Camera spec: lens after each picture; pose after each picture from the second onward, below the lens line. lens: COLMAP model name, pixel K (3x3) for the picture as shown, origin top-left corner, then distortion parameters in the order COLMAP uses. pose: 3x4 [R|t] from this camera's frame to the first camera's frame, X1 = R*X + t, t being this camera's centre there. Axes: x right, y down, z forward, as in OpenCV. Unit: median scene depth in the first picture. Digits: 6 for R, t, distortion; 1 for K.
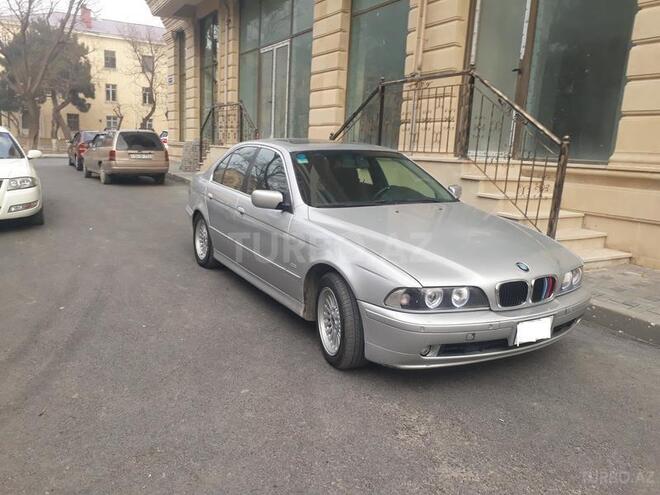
lens RADIAL K [[538.0, 0, 327.8], [0, 538.0, 248.2], [0, 0, 1]] dist [-0.007432, -0.010290]
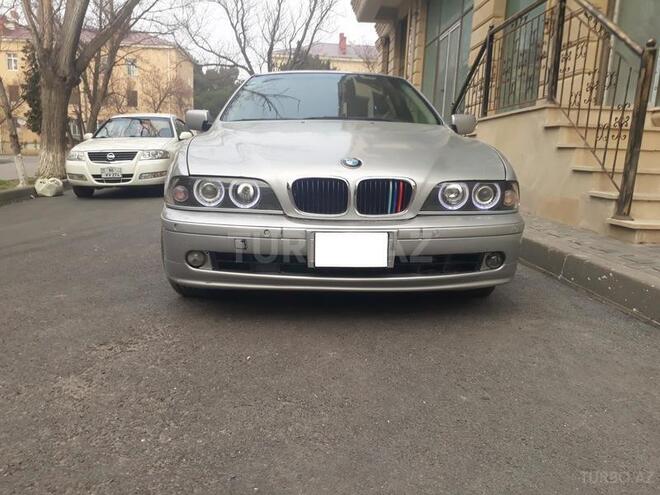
lens RADIAL K [[536.0, 0, 330.0], [0, 536.0, 247.5], [0, 0, 1]] dist [0.009324, -0.006464]
pose [[0.889144, 0.059774, -0.453706, 0.375966], [-0.078887, 0.996611, -0.023298, 0.093111], [0.450776, 0.056507, 0.890847, 0.208494]]
